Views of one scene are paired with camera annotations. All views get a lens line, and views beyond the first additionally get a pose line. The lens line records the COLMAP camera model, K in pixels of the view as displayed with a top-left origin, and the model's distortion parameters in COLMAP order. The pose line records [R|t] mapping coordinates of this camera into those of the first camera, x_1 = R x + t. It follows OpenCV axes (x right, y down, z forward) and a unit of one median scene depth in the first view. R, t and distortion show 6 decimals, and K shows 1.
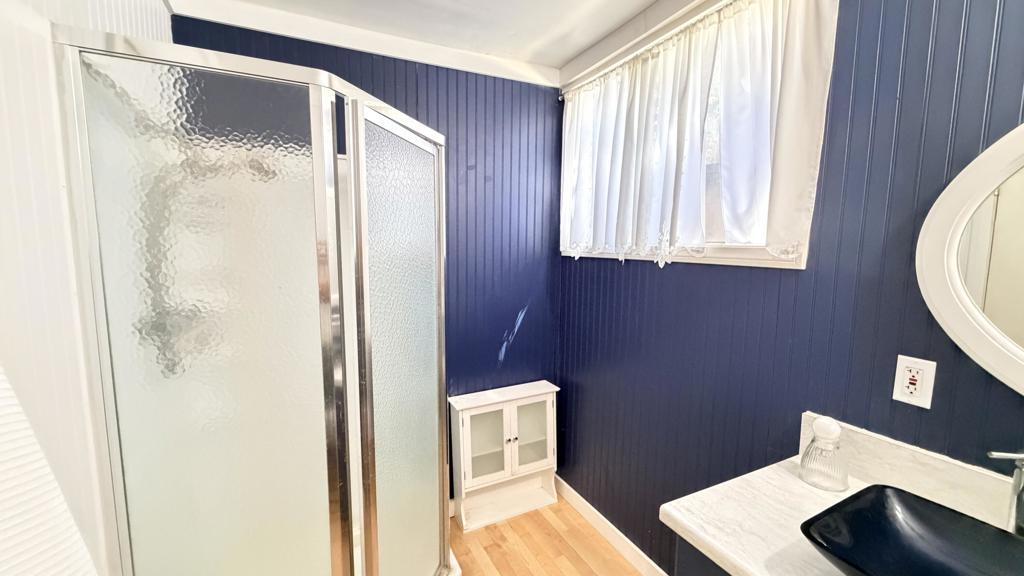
lens RADIAL K [[408.1, 0, 510.2], [0, 408.1, 288.4], [0, 0, 1]] dist [-0.000584, 0.000497]
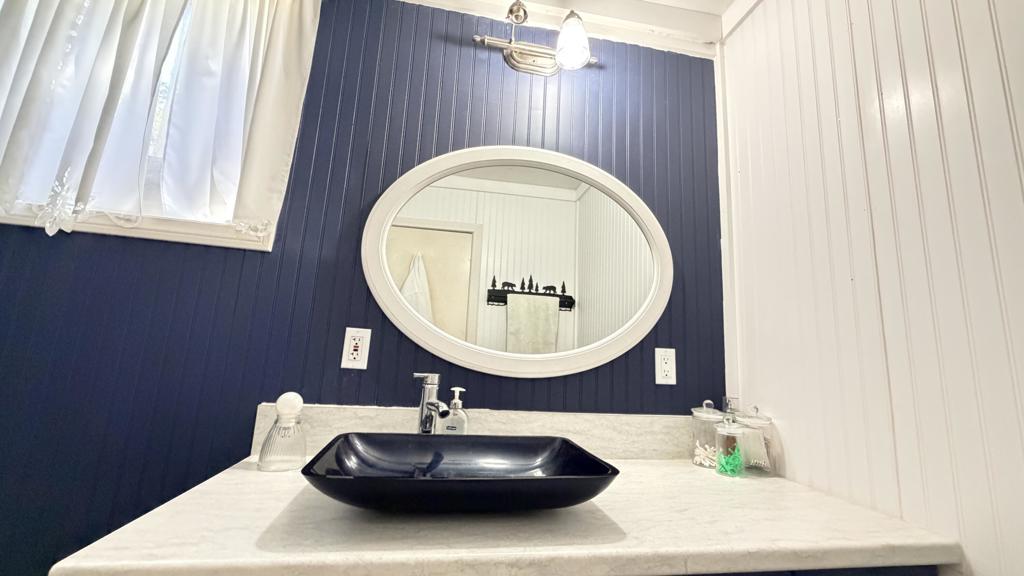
lens RADIAL K [[408.1, 0, 509.2], [0, 408.1, 286.6], [0, 0, 1]] dist [-0.000584, 0.000497]
pose [[0.283624, 0.166286, 0.944408, -0.020442], [0.041192, 0.981829, -0.185246, 0.247562], [-0.958050, 0.091442, 0.271620, 0.208819]]
